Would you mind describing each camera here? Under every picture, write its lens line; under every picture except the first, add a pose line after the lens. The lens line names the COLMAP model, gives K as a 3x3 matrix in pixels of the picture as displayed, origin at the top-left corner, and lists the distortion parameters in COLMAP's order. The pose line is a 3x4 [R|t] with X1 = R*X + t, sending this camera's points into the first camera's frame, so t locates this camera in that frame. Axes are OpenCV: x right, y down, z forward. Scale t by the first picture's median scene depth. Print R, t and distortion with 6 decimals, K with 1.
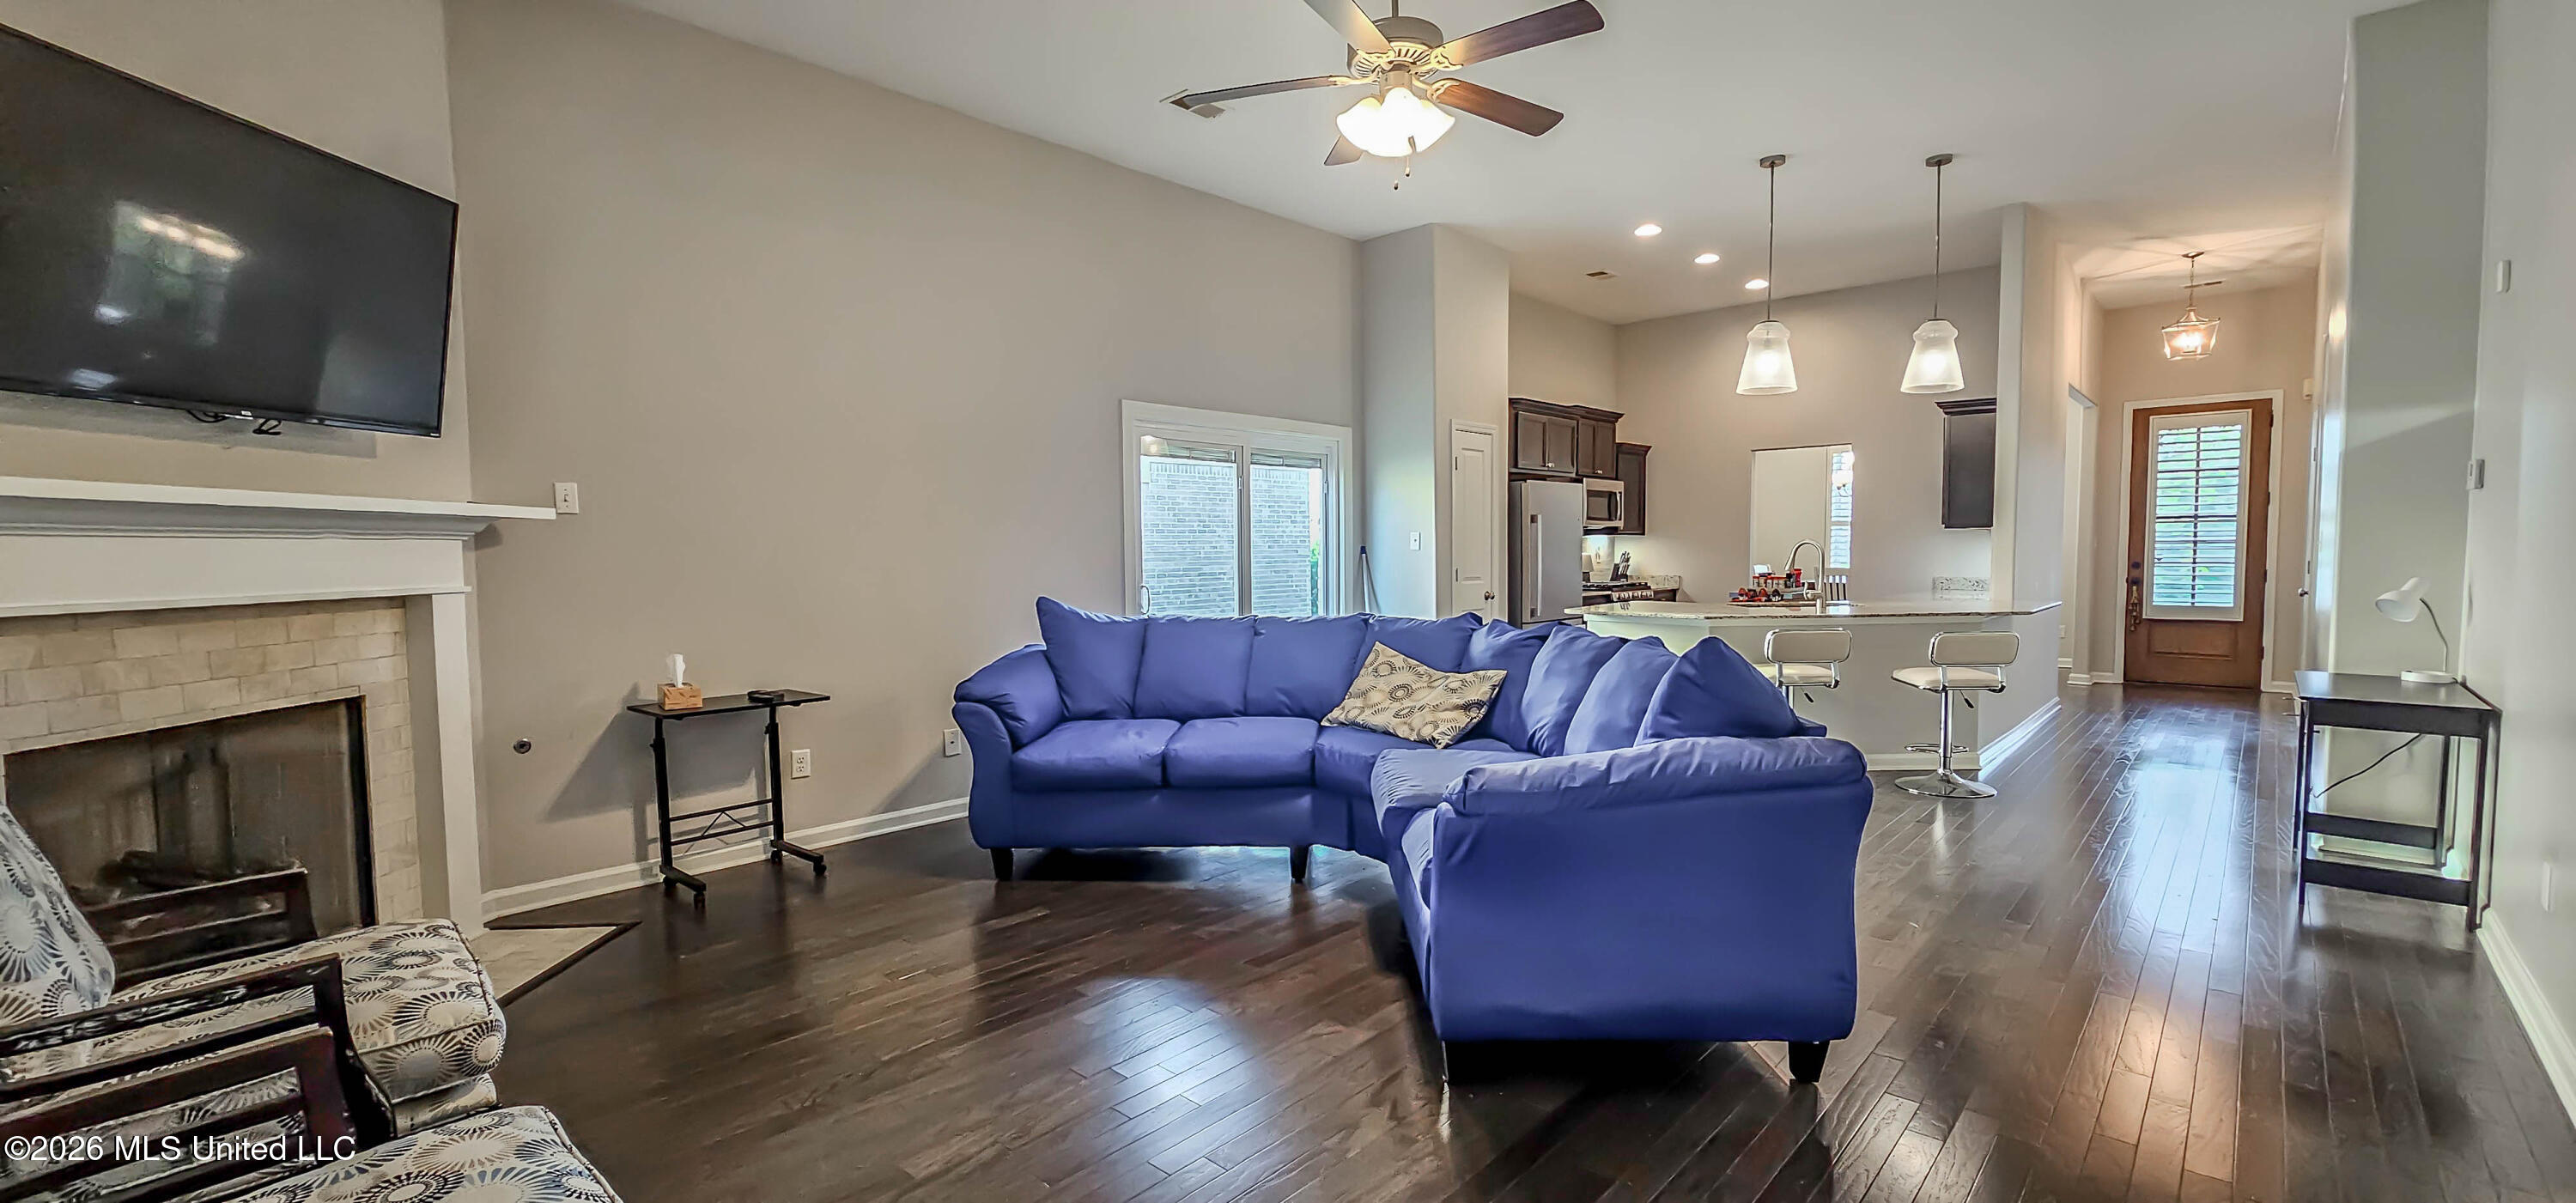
lens RADIAL K [[1060.4, 0, 1294.7], [0, 1060.4, 609.8], [0, 0, 1]] dist [0.001852, 0.000605]
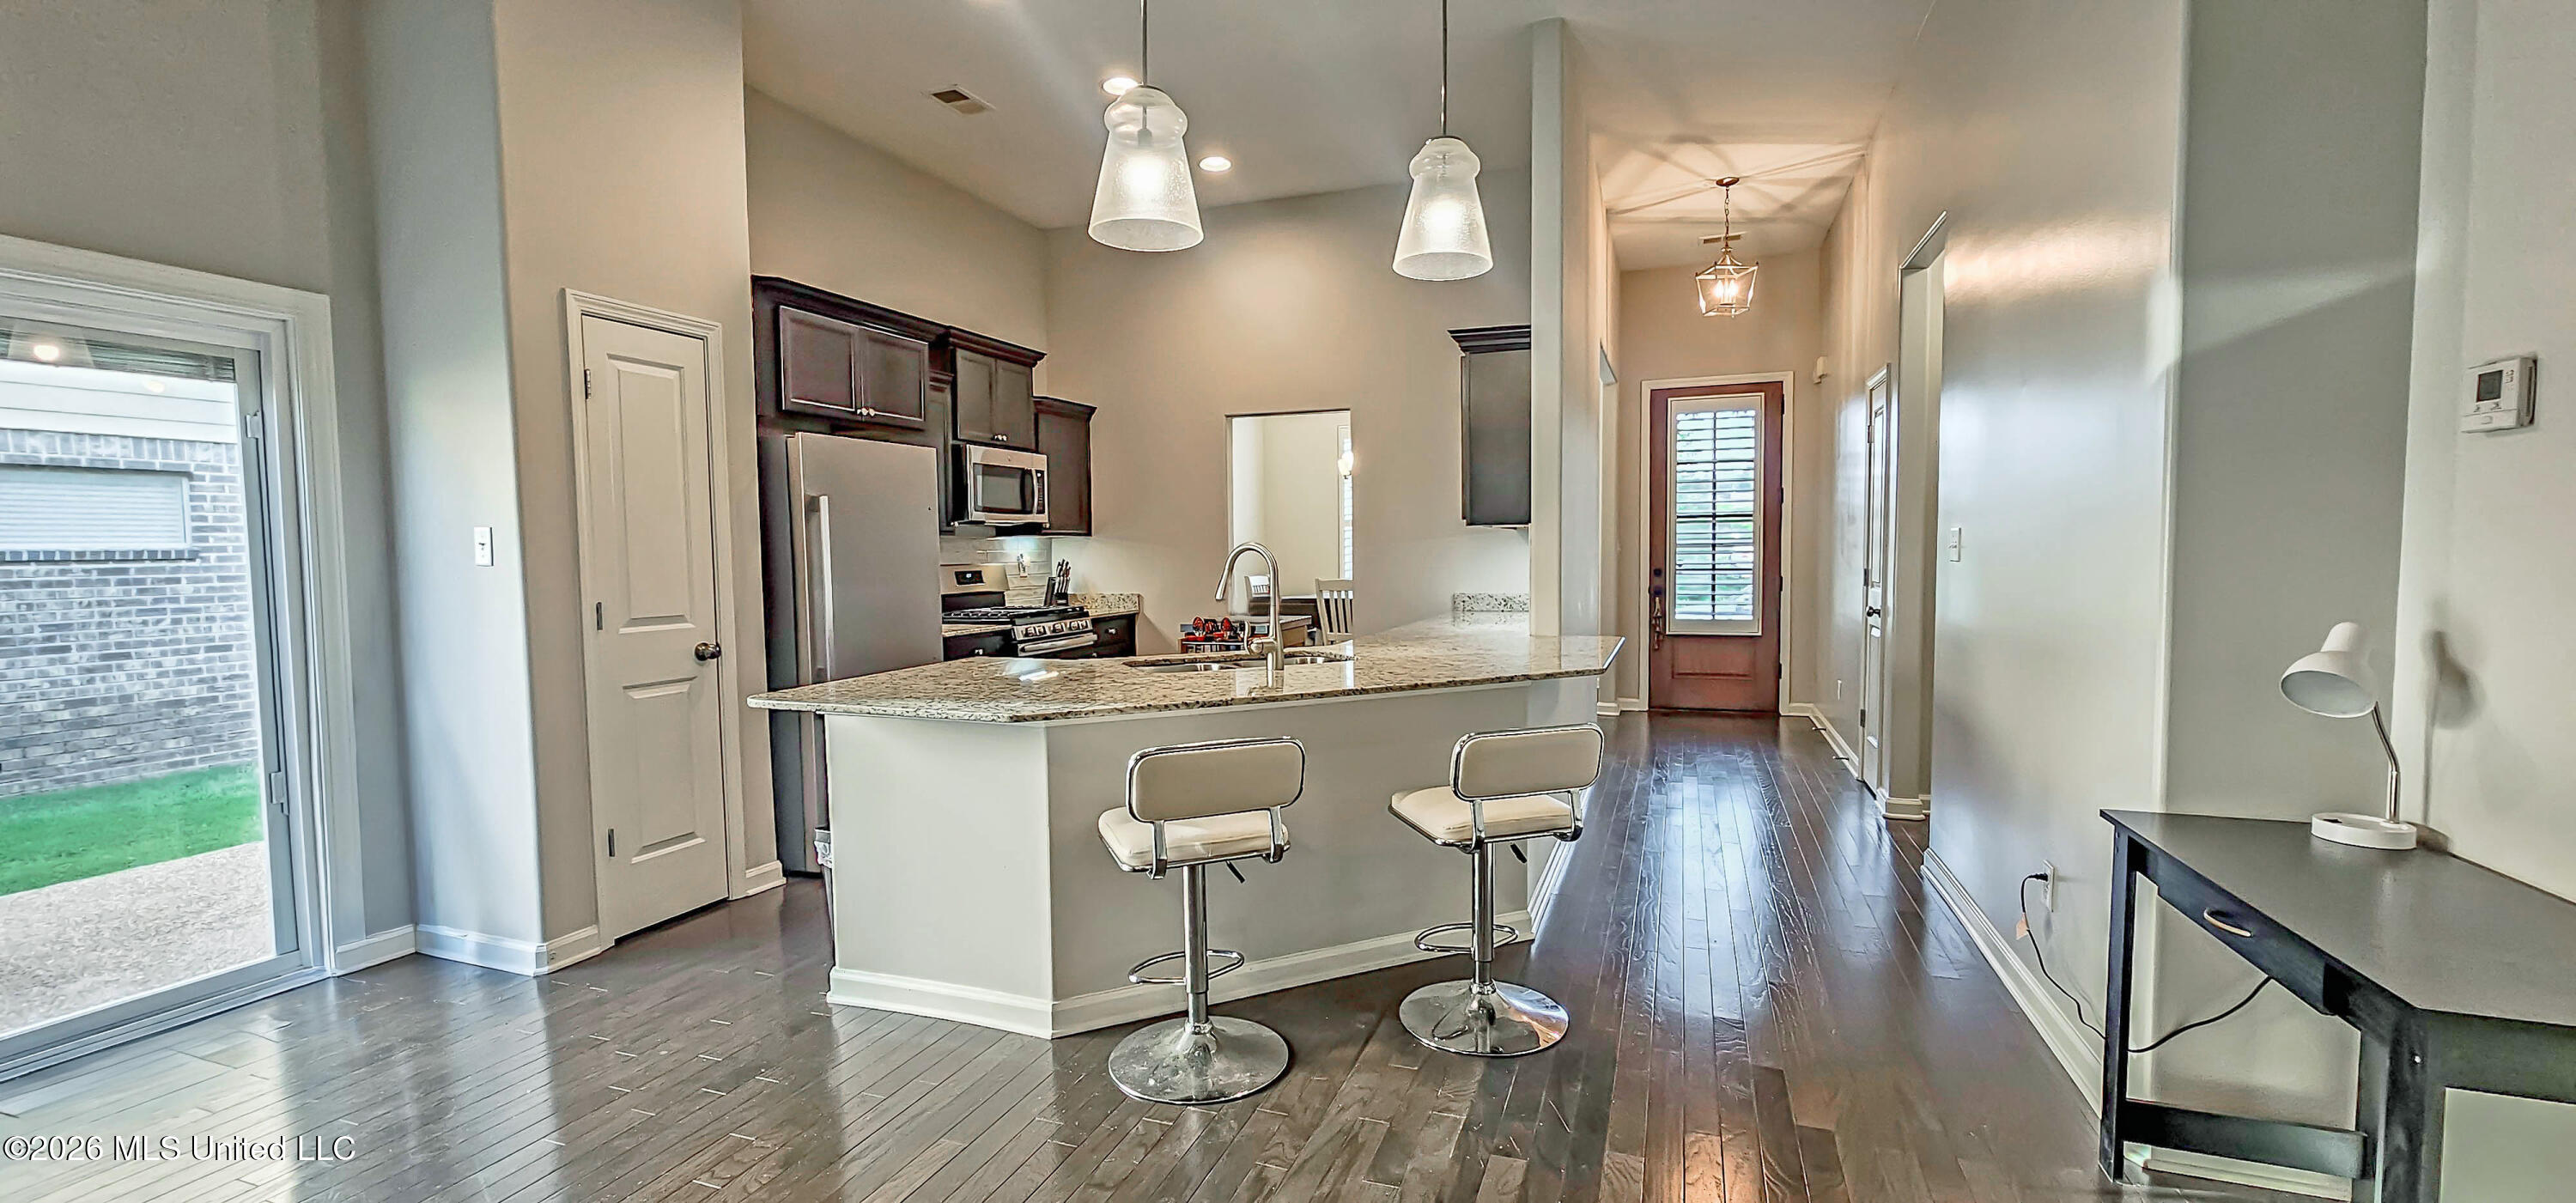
lens RADIAL K [[1060.4, 0, 1294.7], [0, 1060.4, 609.8], [0, 0, 1]] dist [0.001852, 0.000605]
pose [[0.923592, -0.025168, 0.382550, 0.204933], [0.025910, 0.999659, 0.003213, -0.023200], [-0.382500, 0.006944, 0.923929, 0.340065]]
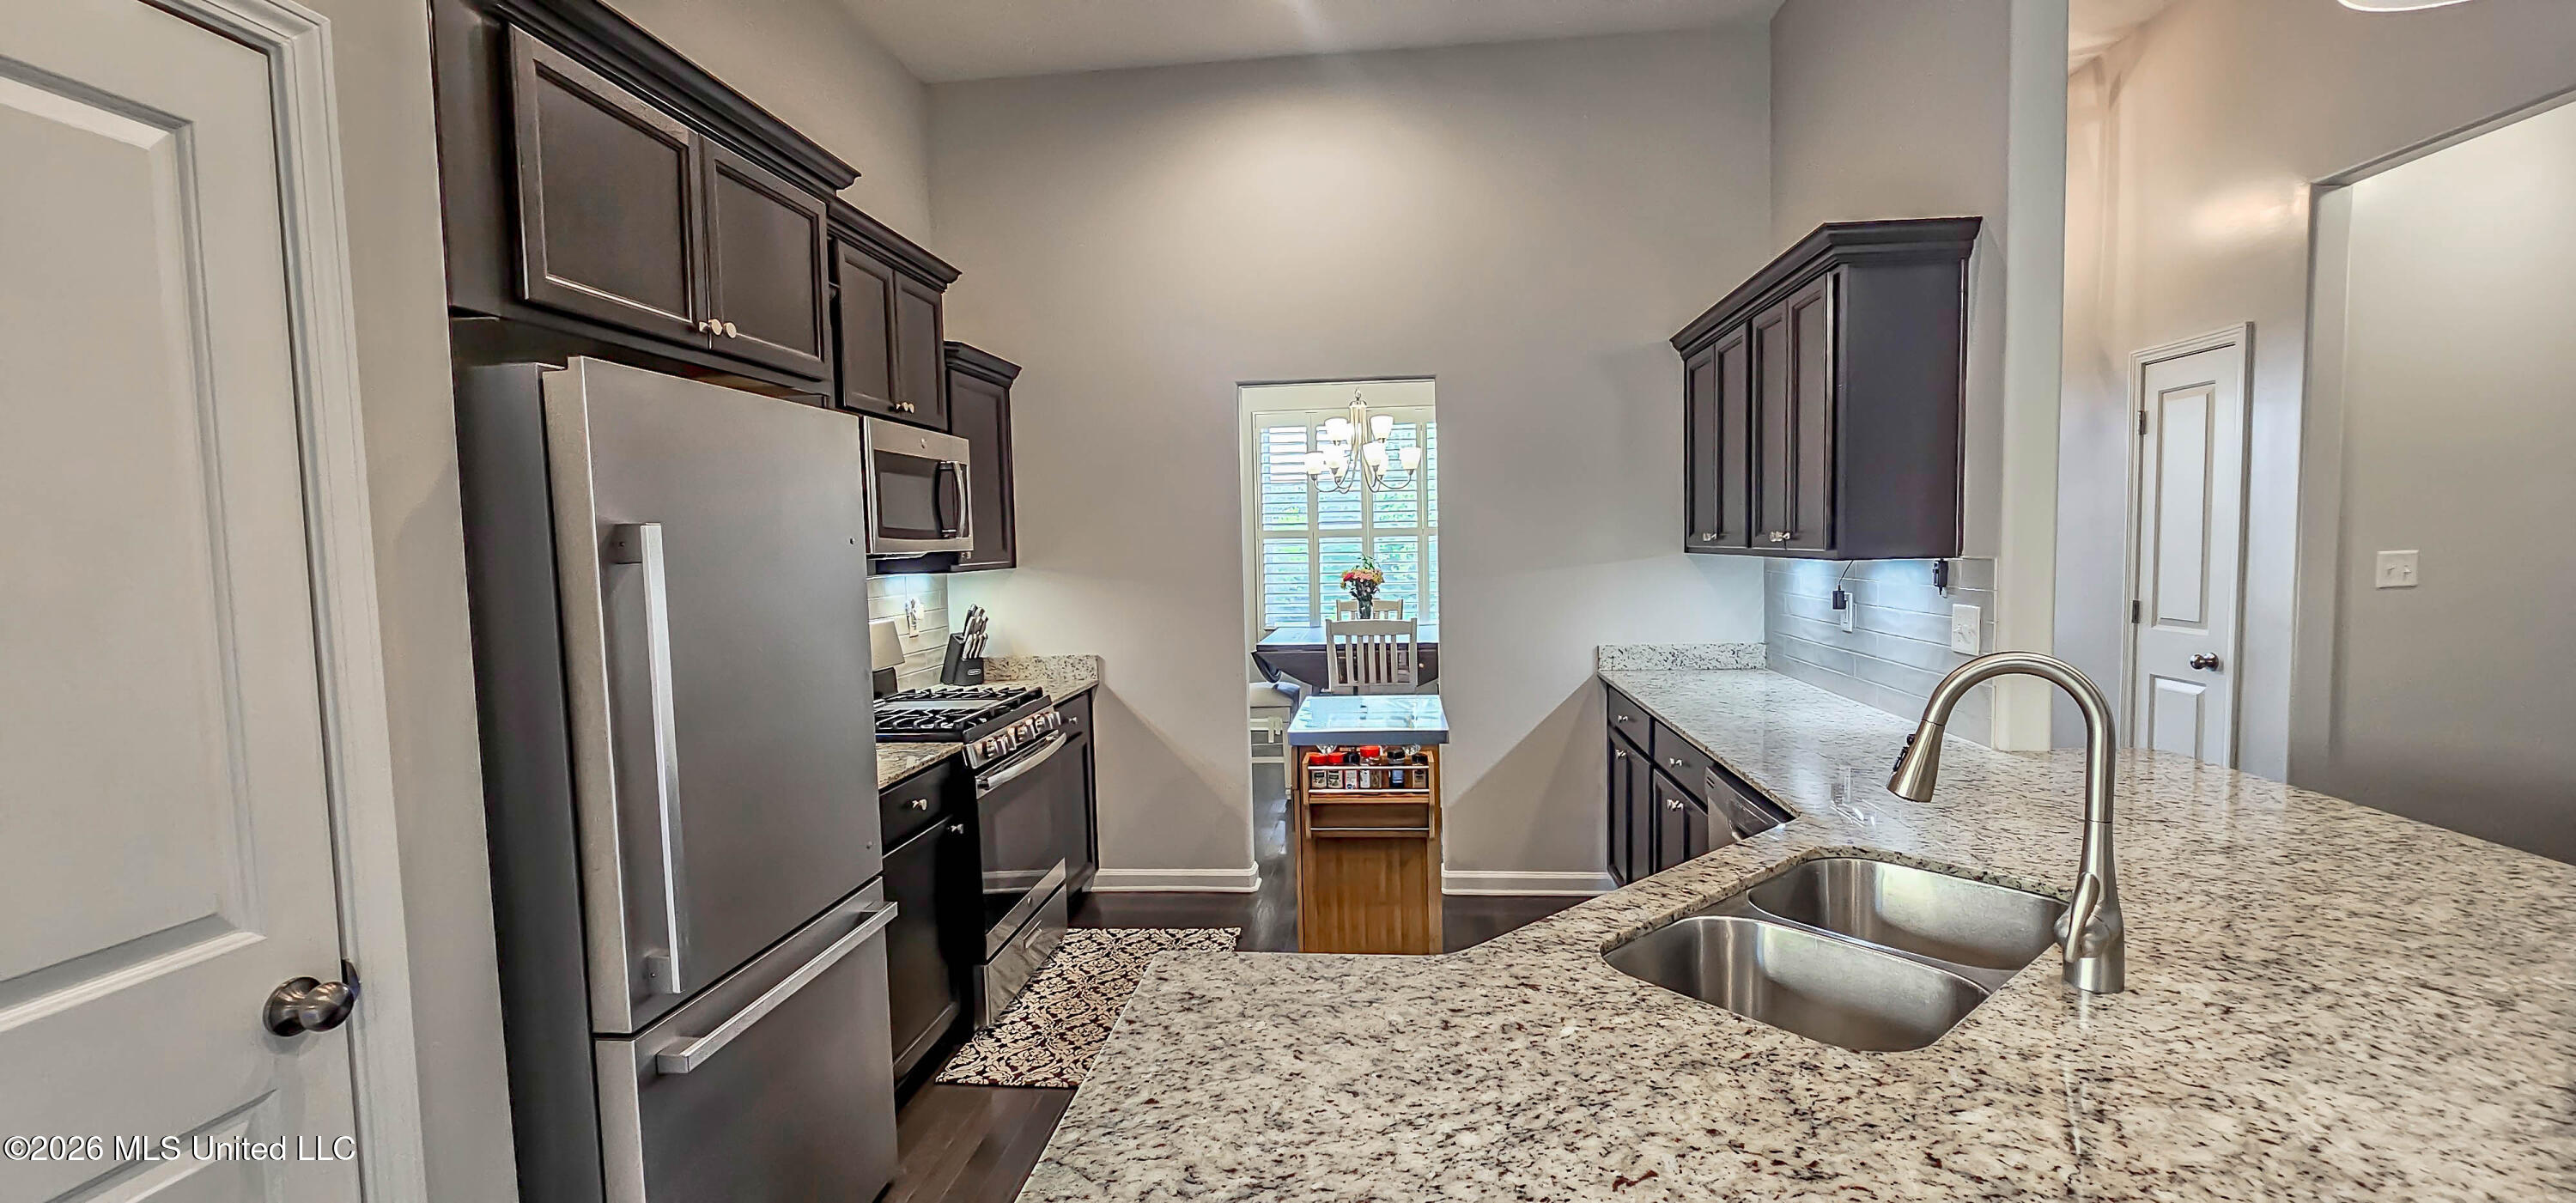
lens RADIAL K [[1060.4, 0, 1294.7], [0, 1060.4, 609.8], [0, 0, 1]] dist [0.001852, 0.000605]
pose [[0.799645, -0.051618, 0.598250, 0.172334], [0.053586, 0.998458, 0.014523, -0.058218], [-0.598077, 0.020445, 0.801178, 0.630868]]
